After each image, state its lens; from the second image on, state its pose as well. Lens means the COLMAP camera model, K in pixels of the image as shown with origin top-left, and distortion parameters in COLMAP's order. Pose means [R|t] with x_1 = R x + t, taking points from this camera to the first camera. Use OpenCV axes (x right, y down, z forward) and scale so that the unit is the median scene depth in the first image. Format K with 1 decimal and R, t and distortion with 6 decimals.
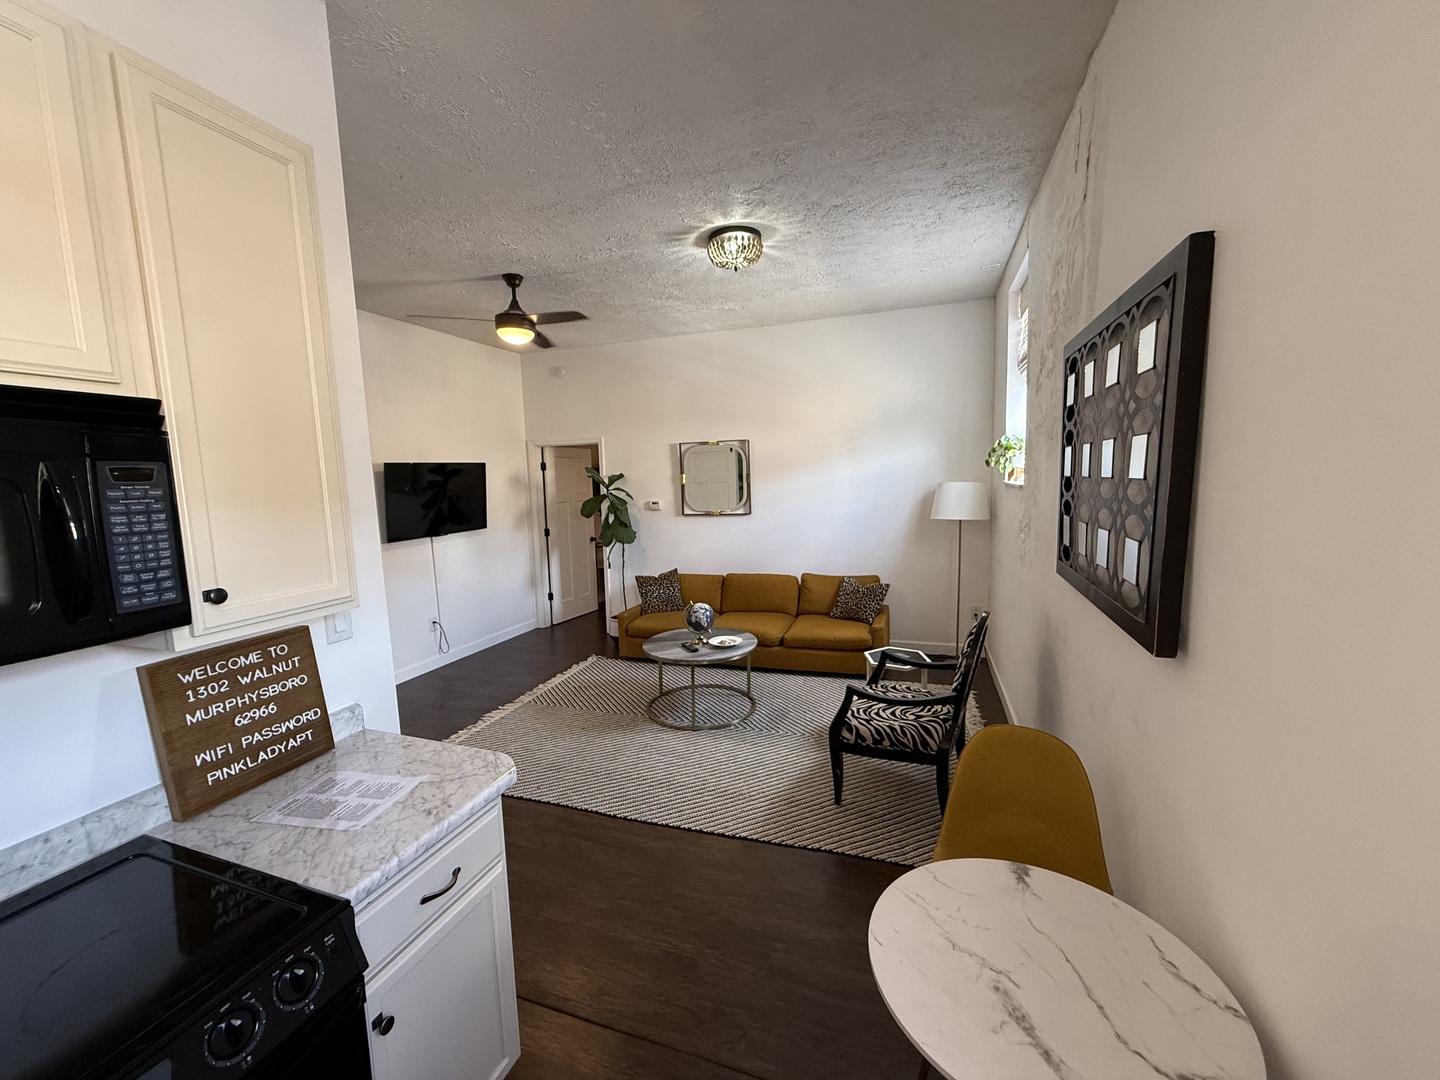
lens RADIAL K [[576.7, 0, 720.0], [0, 576.7, 540.0], [0, 0, 1]] dist [0.034622, 0.000073]
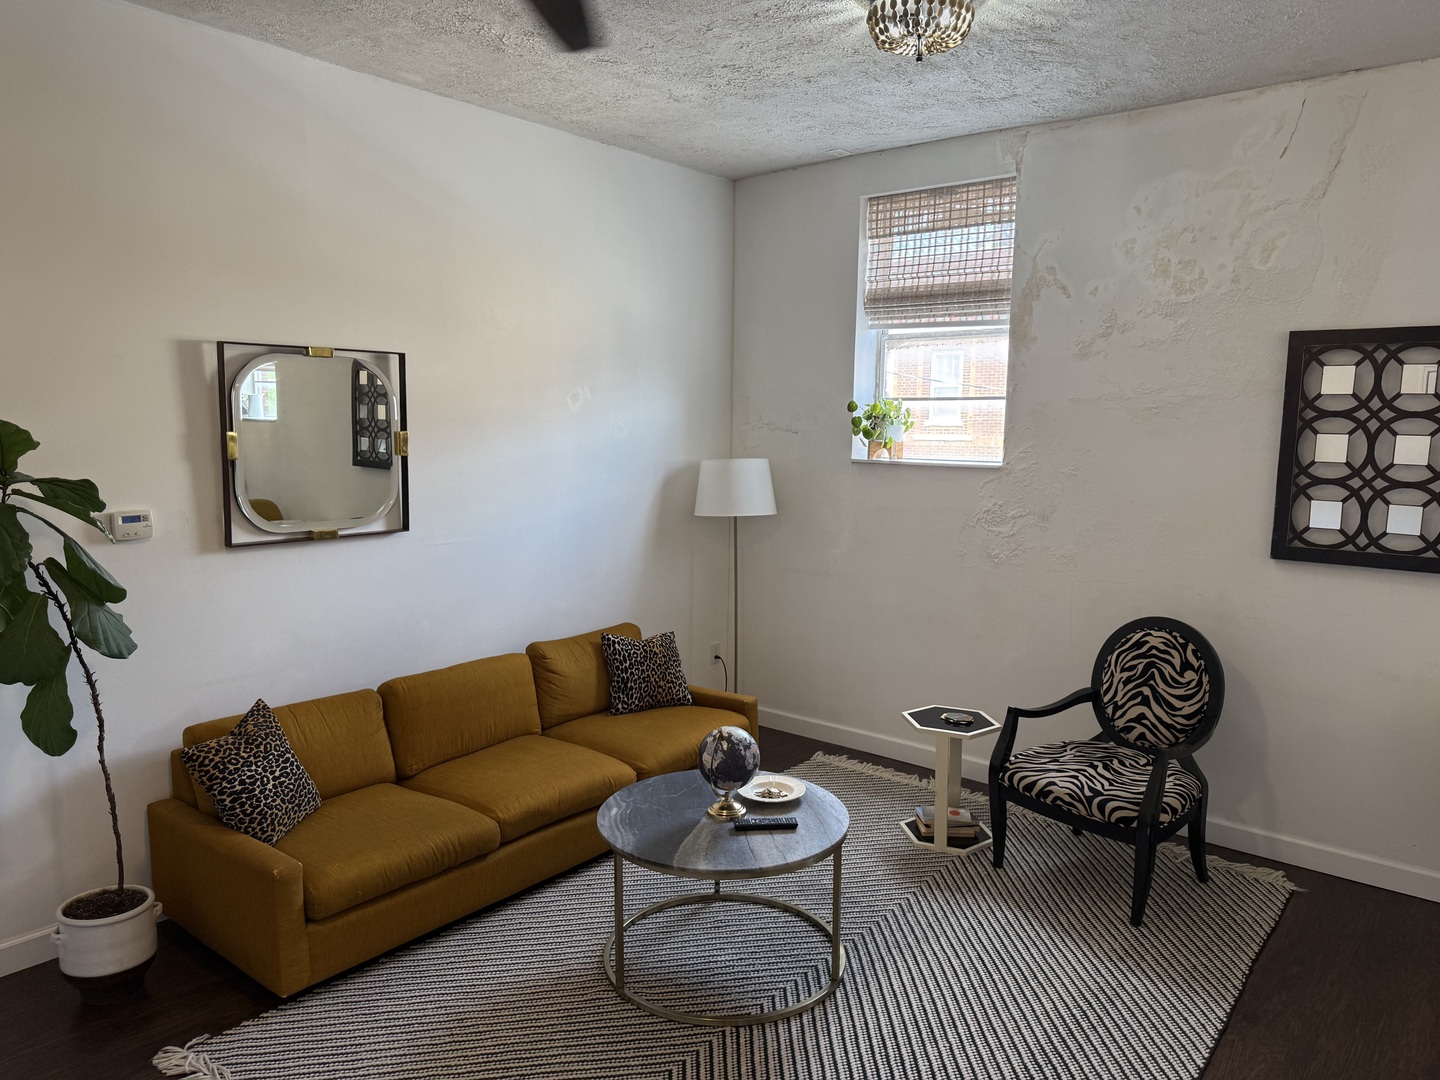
lens RADIAL K [[1023.0, 0, 720.0], [0, 1023.0, 540.0], [0, 0, 1]] dist [0.063364, -0.039692]
pose [[0.334007, -0.077581, 0.939372, -0.720355], [0.077564, 0.995489, 0.054637, -0.076307], [-0.939374, 0.054612, 0.338518, 0.663409]]
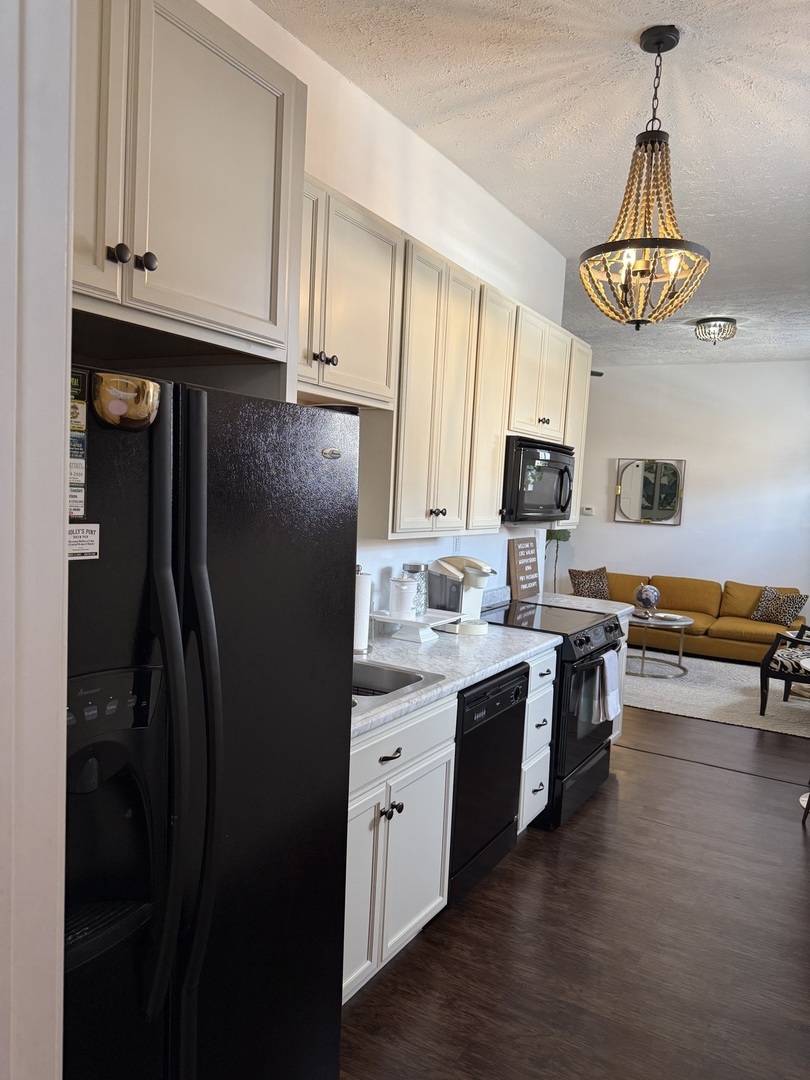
lens RADIAL K [[775.6, 0, 421.3], [0, 775.6, 538.0], [0, 0, 1]] dist [0.085549, -0.080031]
pose [[0.980706, 0.099990, -0.167983, -0.230470], [-0.107334, 0.993600, -0.035199, 0.110012], [0.163388, 0.052550, 0.985161, -0.737864]]
